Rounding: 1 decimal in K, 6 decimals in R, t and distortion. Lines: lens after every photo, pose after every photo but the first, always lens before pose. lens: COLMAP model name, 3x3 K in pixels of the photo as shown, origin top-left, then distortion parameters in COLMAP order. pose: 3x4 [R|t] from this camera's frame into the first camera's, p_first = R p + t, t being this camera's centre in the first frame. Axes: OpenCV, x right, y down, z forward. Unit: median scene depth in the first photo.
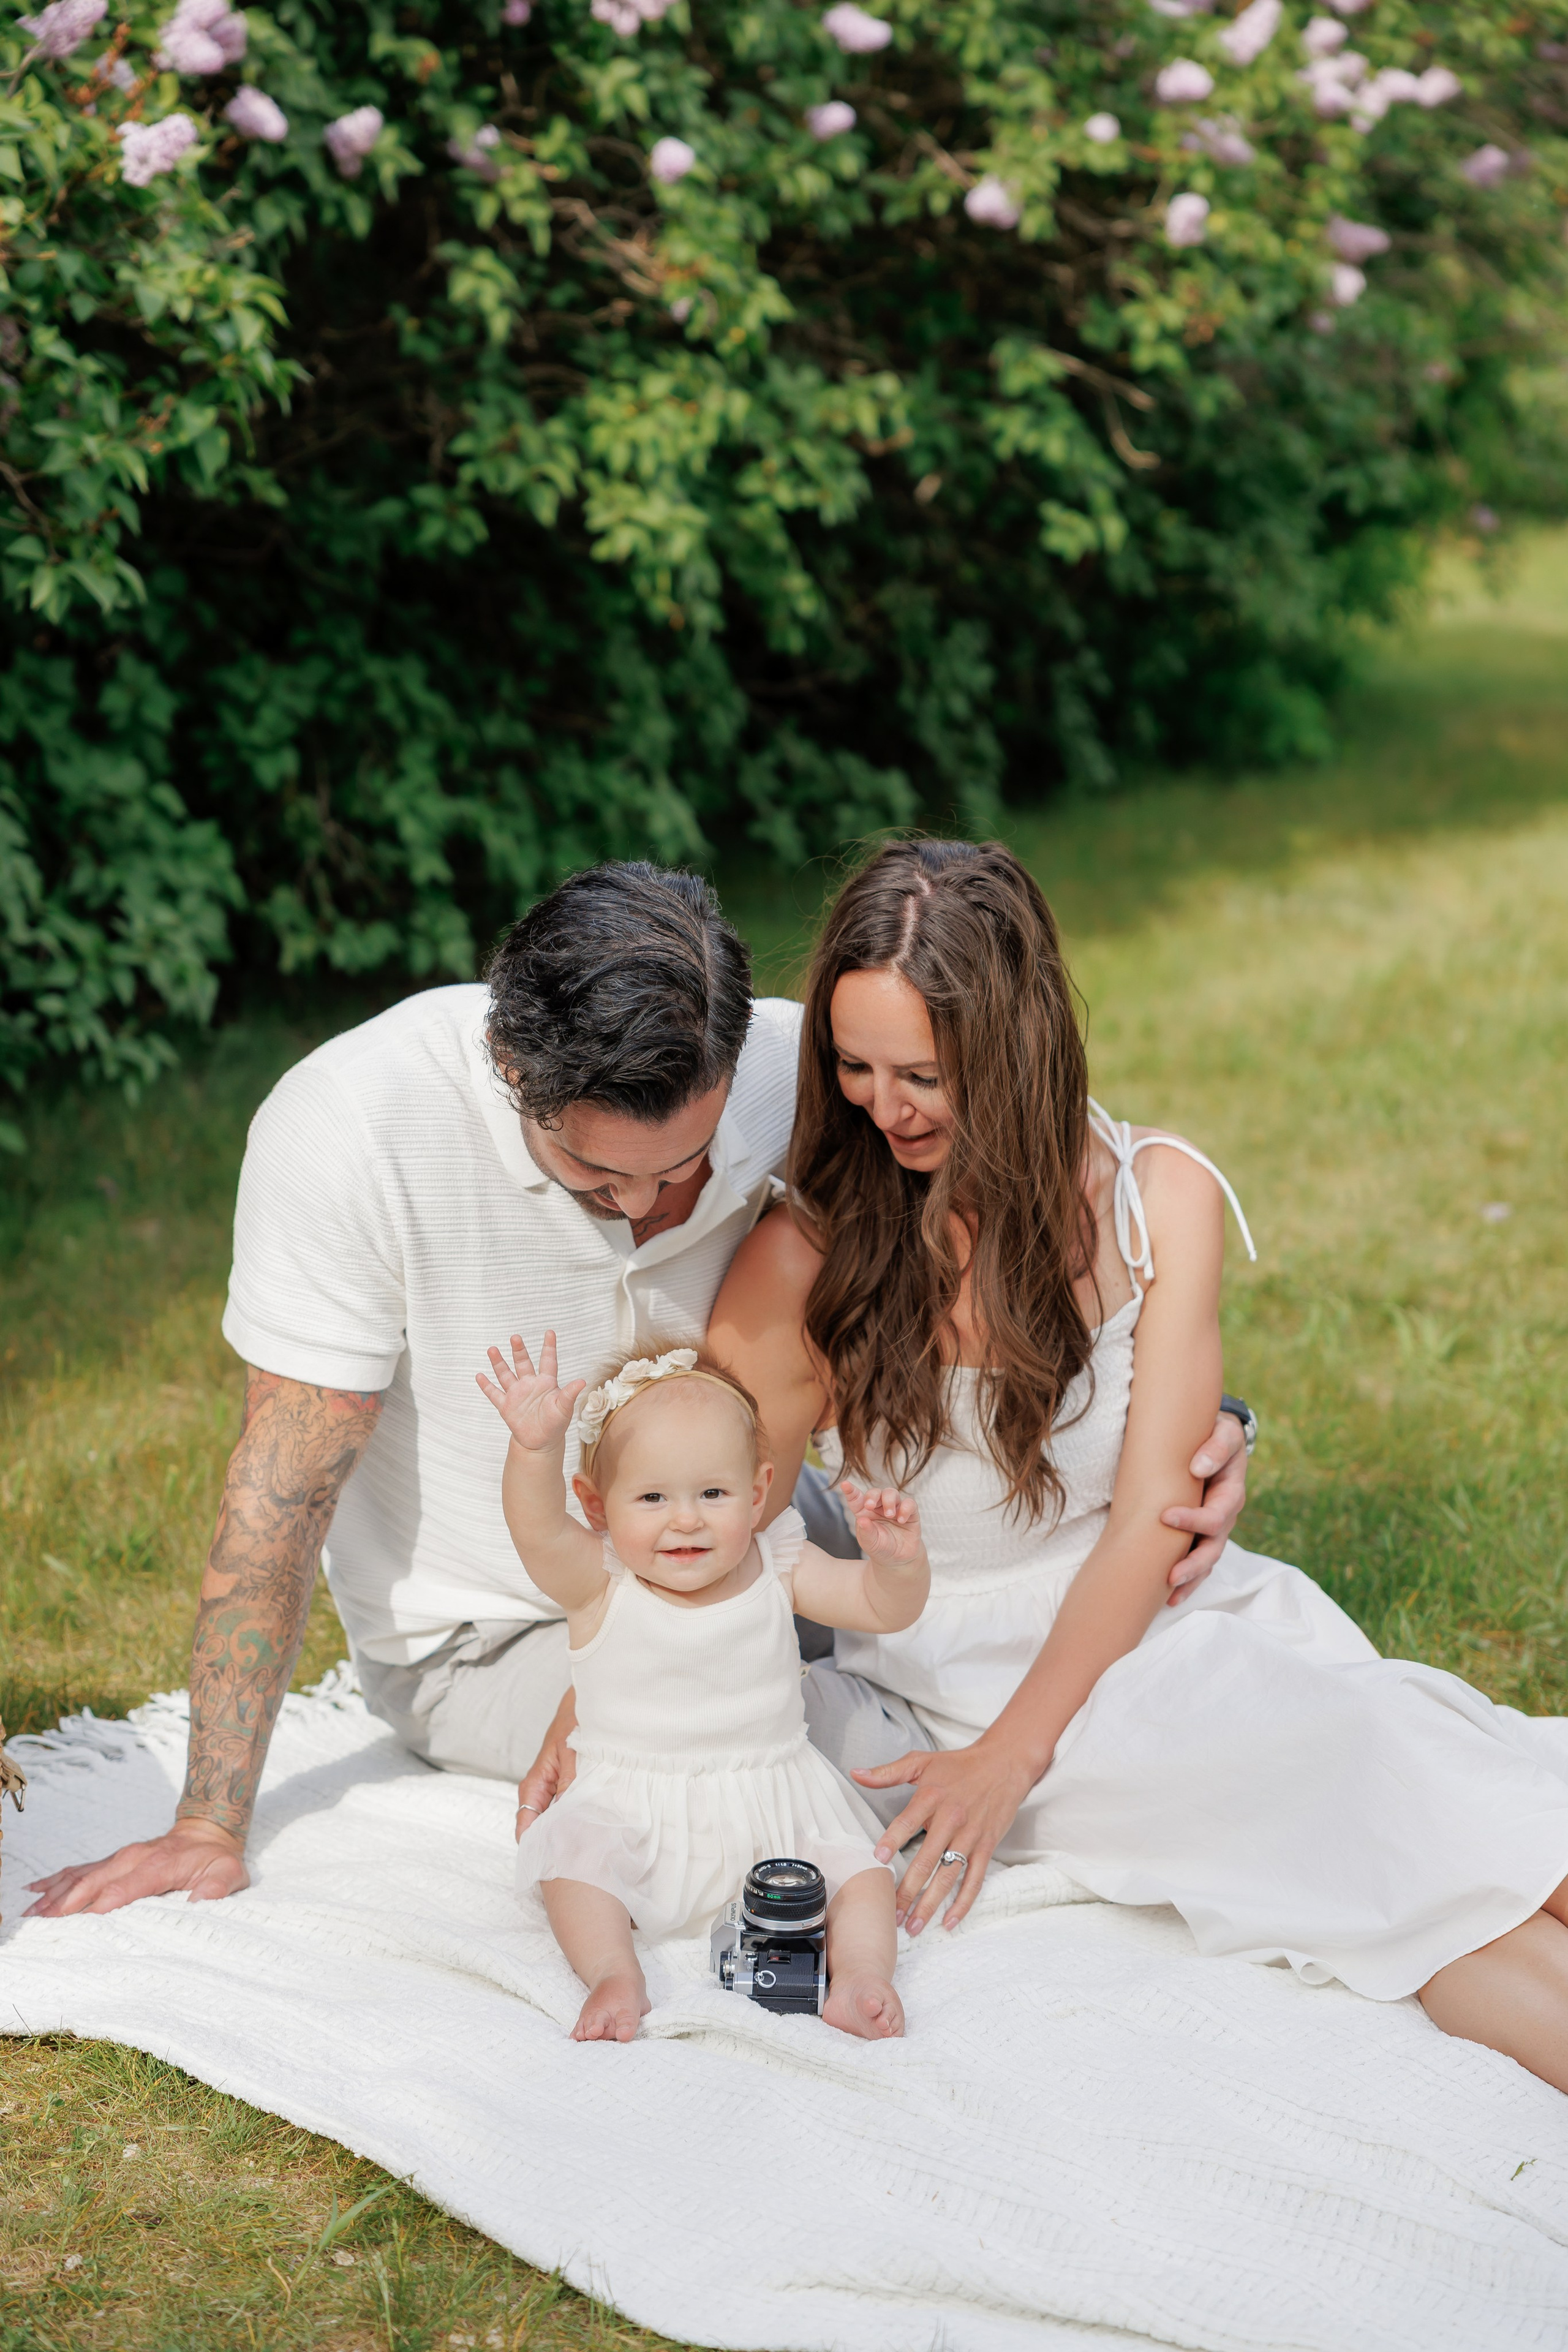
lens RADIAL K [[4603.6, 0, 790.2], [0, 4603.6, 1186.8], [0, 0, 1]] dist [0.034512, -0.116690]
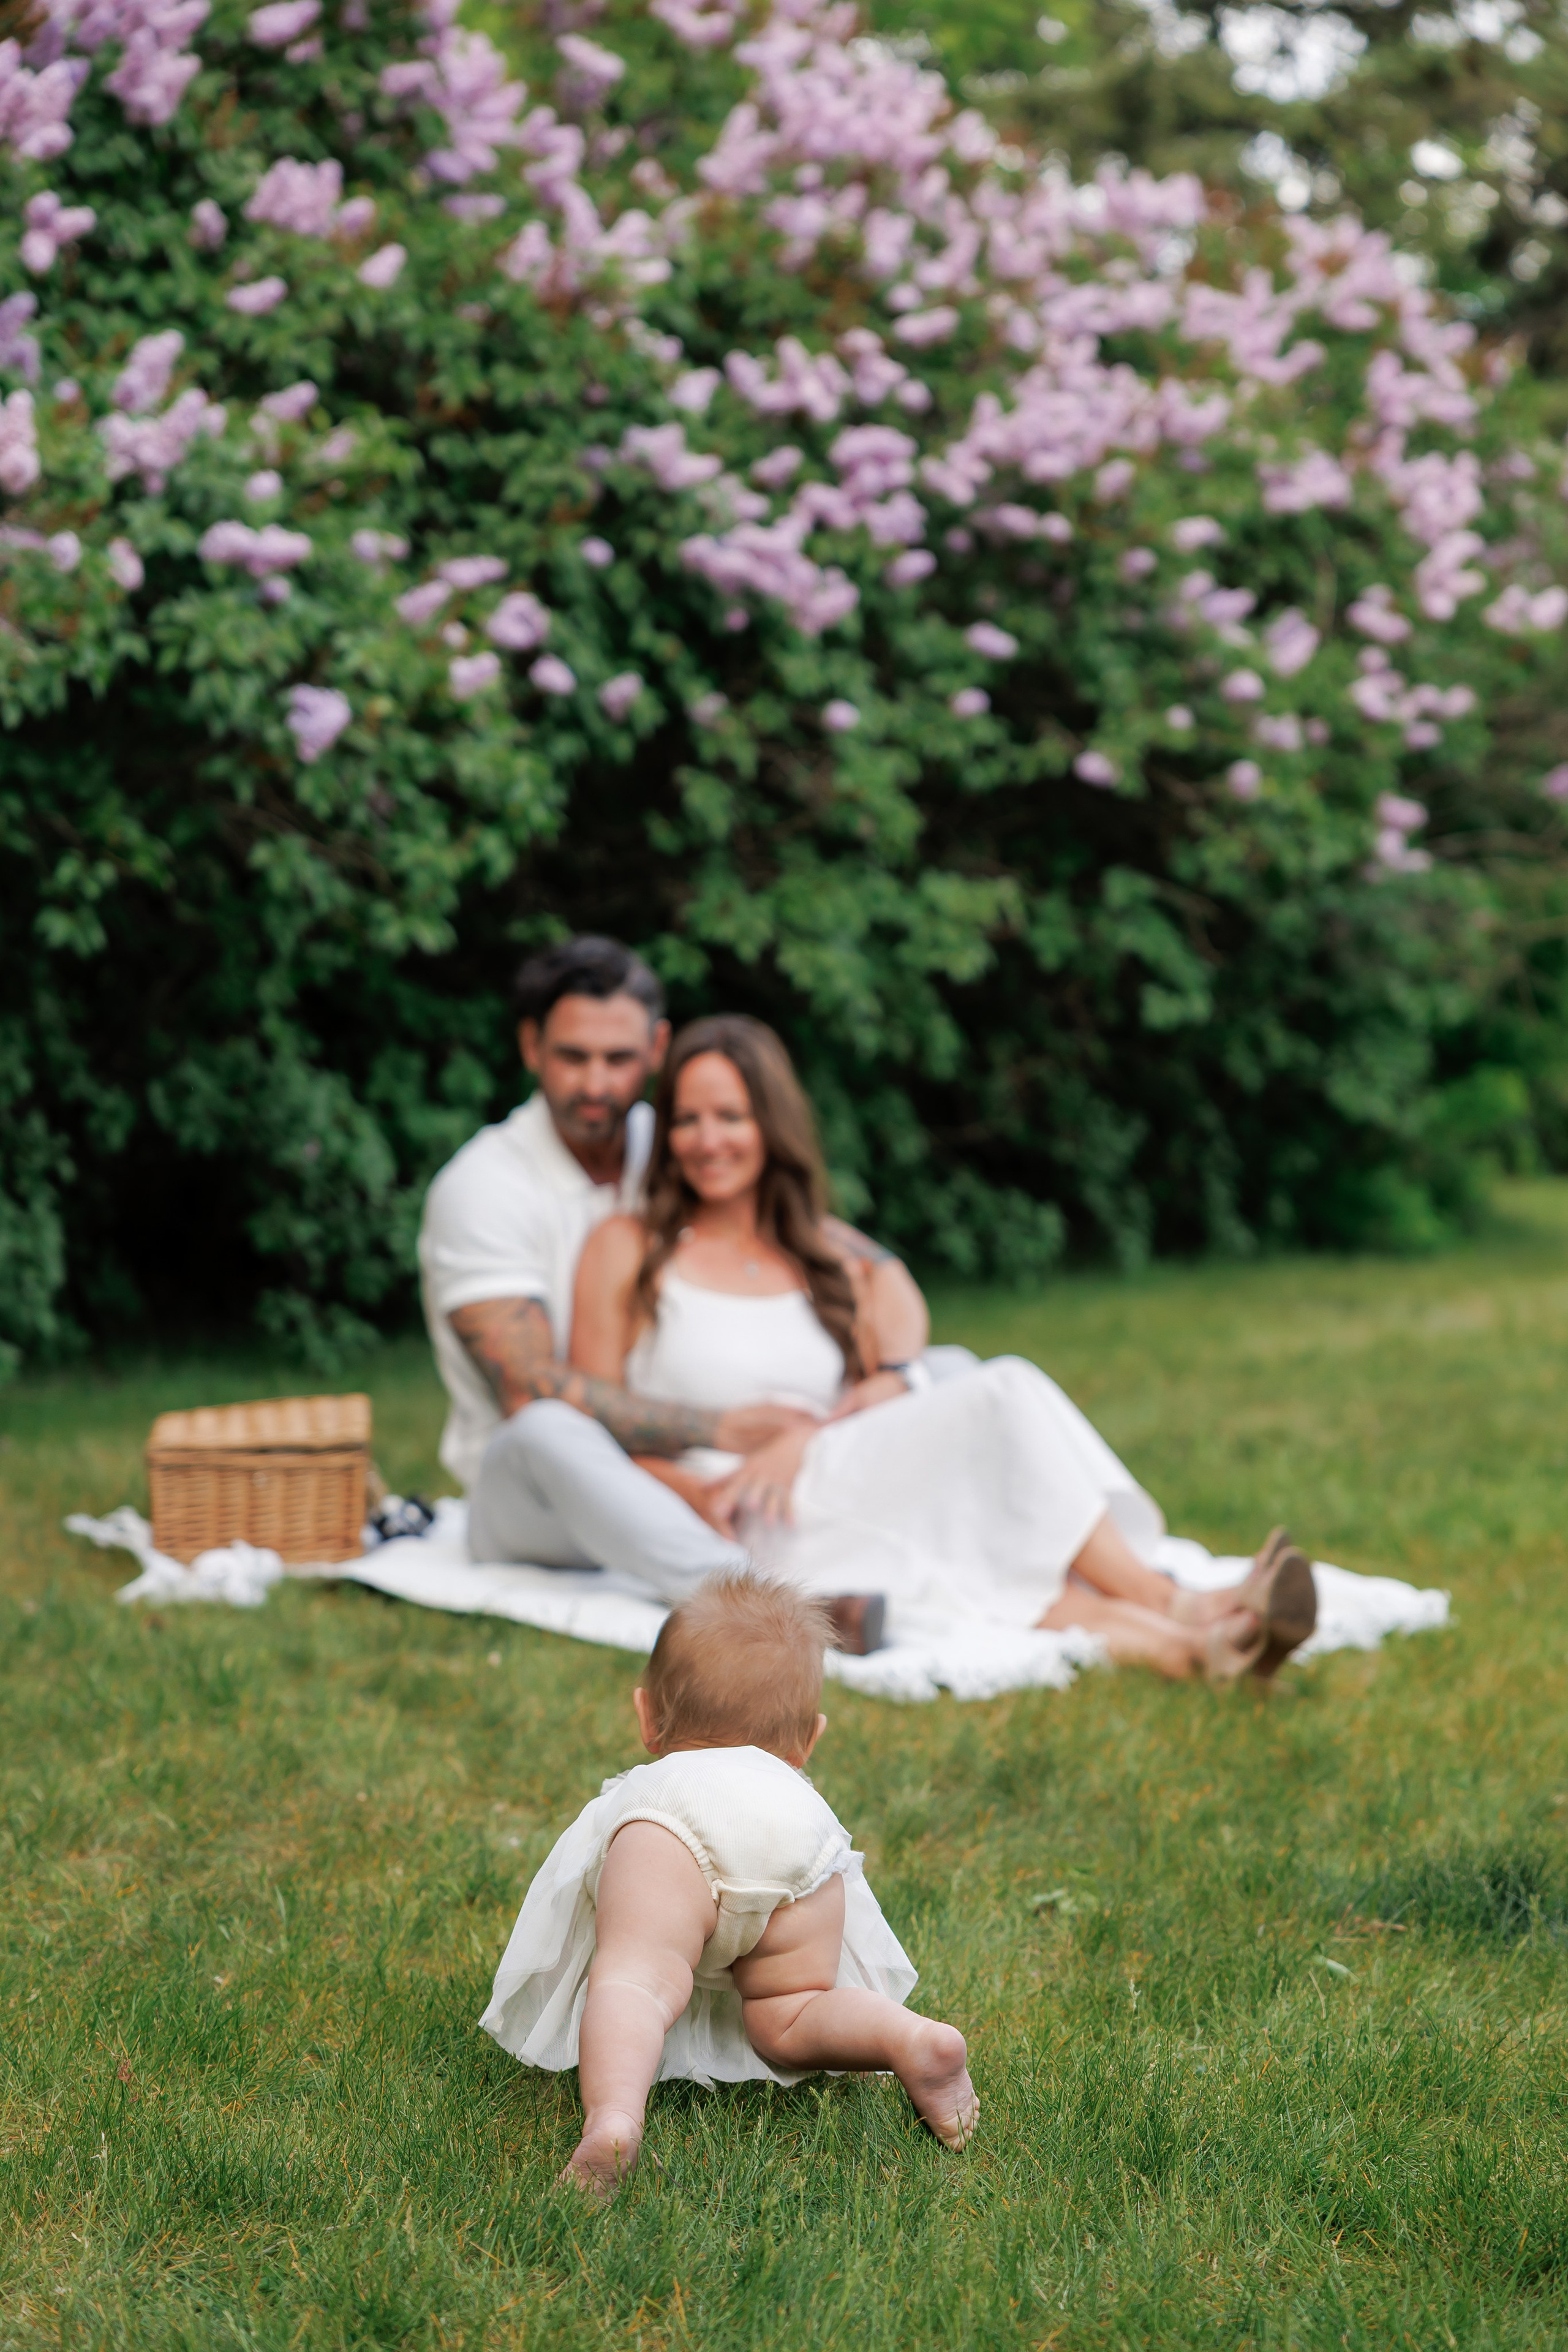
lens RADIAL K [[4603.6, 0, 790.2], [0, 4603.6, 1186.8], [0, 0, 1]] dist [0.034512, -0.116690]
pose [[0.996013, 0.014715, -0.087983, 0.081172], [-0.027882, 0.988239, -0.150355, 0.131753], [0.084735, 0.152209, 0.984709, -0.383164]]
